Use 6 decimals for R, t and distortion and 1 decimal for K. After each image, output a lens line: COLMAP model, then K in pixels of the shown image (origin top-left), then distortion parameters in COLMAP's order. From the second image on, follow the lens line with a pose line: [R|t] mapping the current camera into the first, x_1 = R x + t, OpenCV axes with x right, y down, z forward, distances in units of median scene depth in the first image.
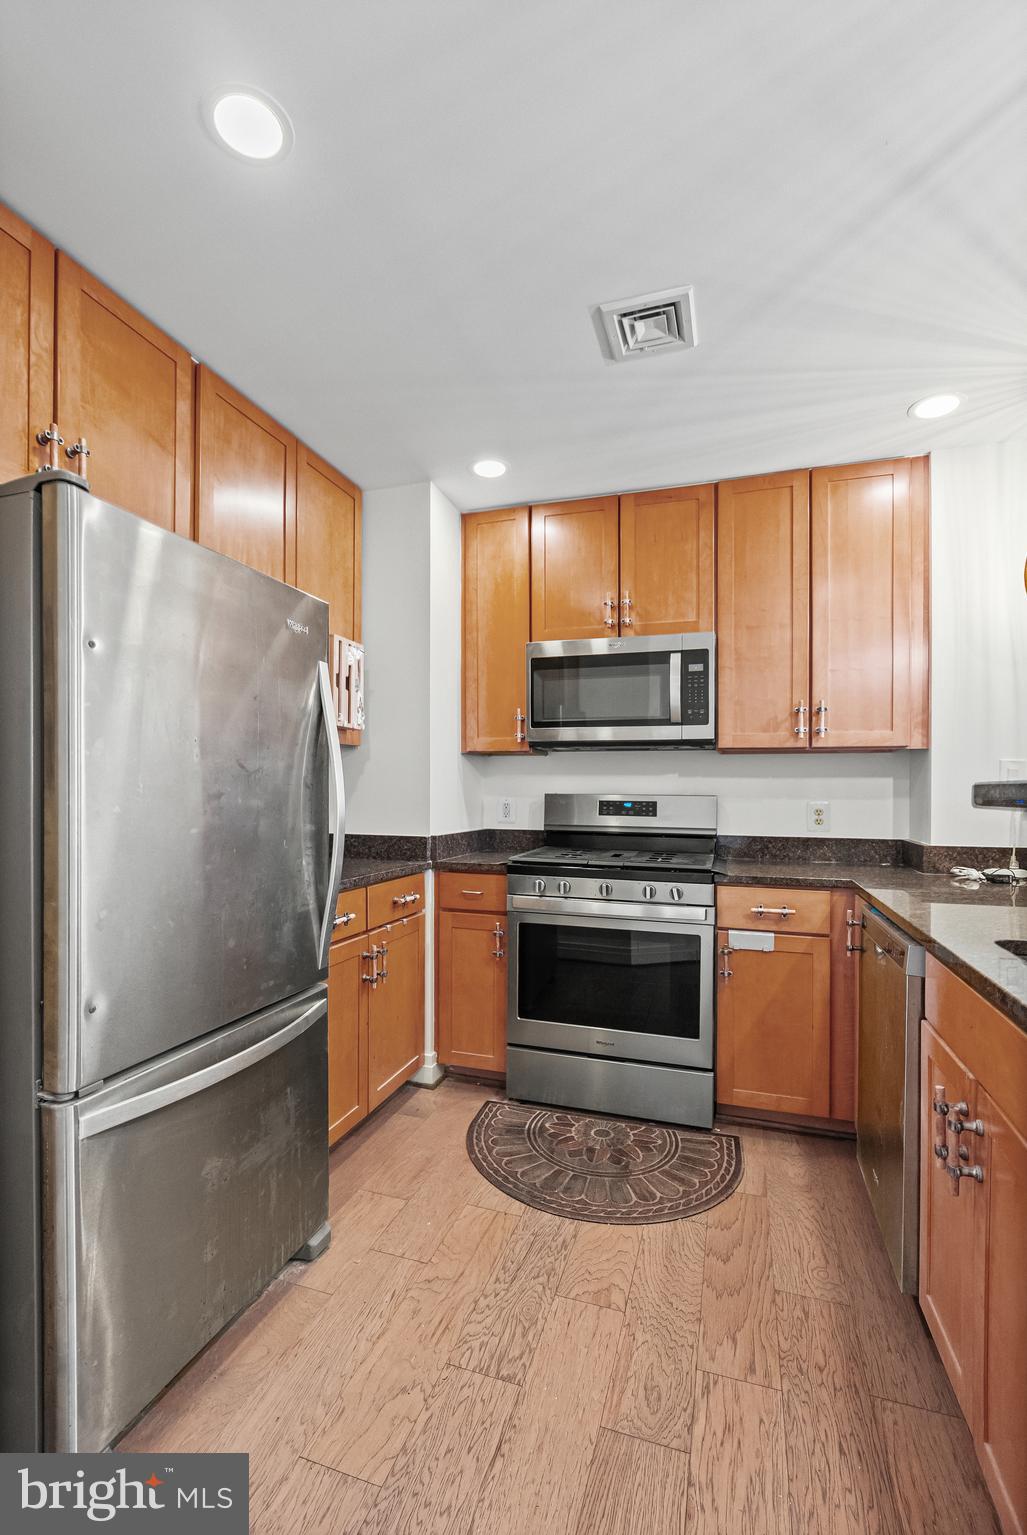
lens RADIAL K [[690.5, 0, 532.1], [0, 690.5, 830.1], [0, 0, 1]] dist [-0.002535, 0.000386]
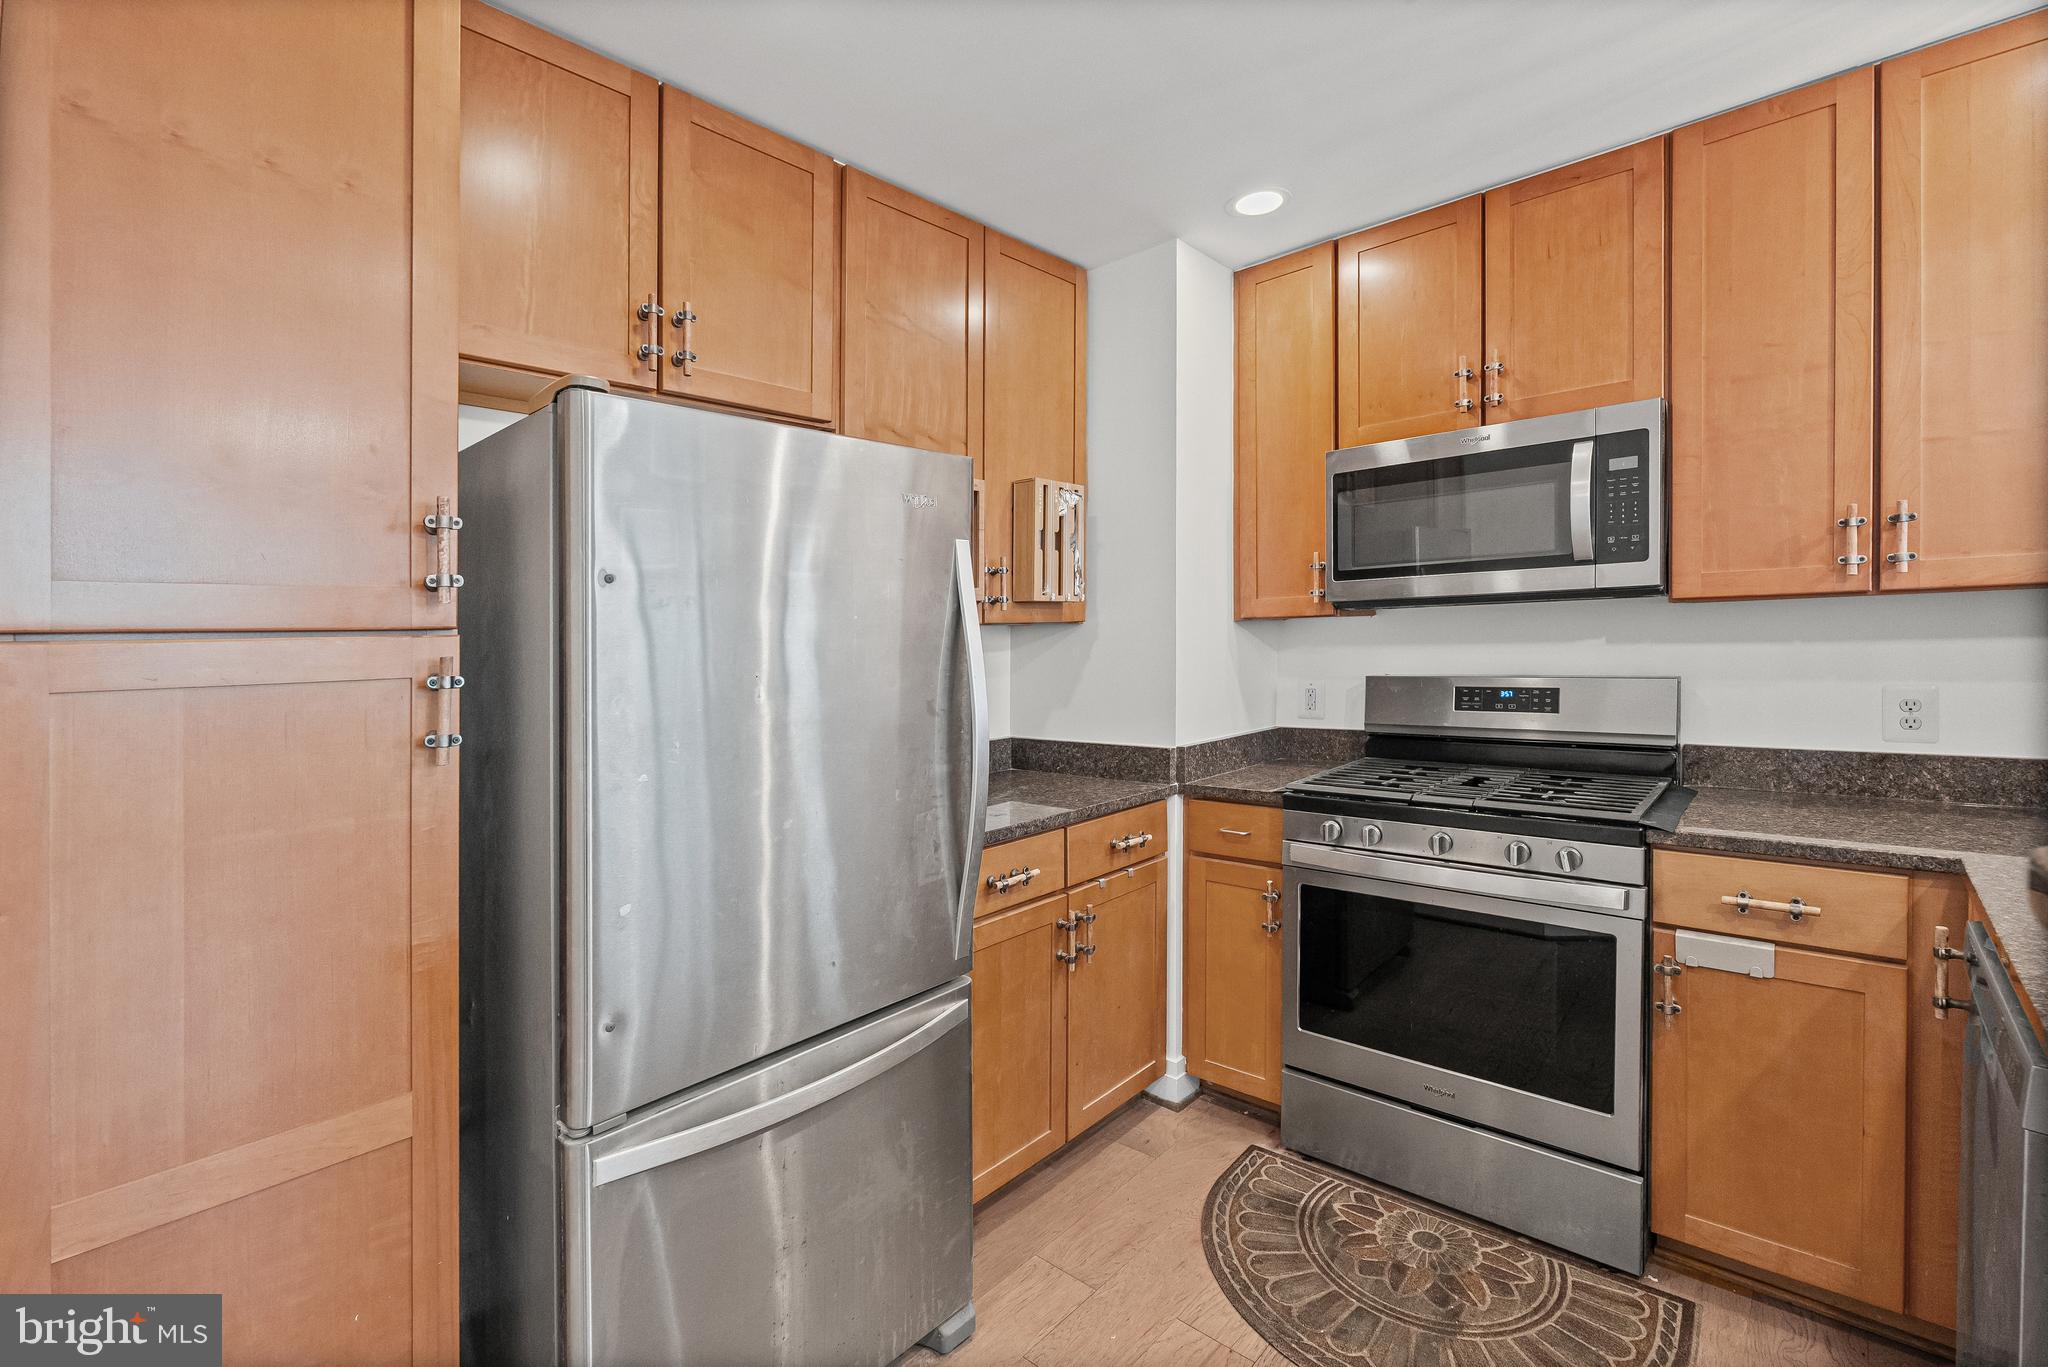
lens RADIAL K [[921.3, 0, 1031.2], [0, 921.3, 690.0], [0, 0, 1]] dist [-0.002535, 0.000386]
pose [[0.908585, -0.008313, -0.417617, 0.121767], [0.011575, 0.999919, 0.005280, -0.062046], [0.417540, -0.009631, 0.908608, 0.097748]]
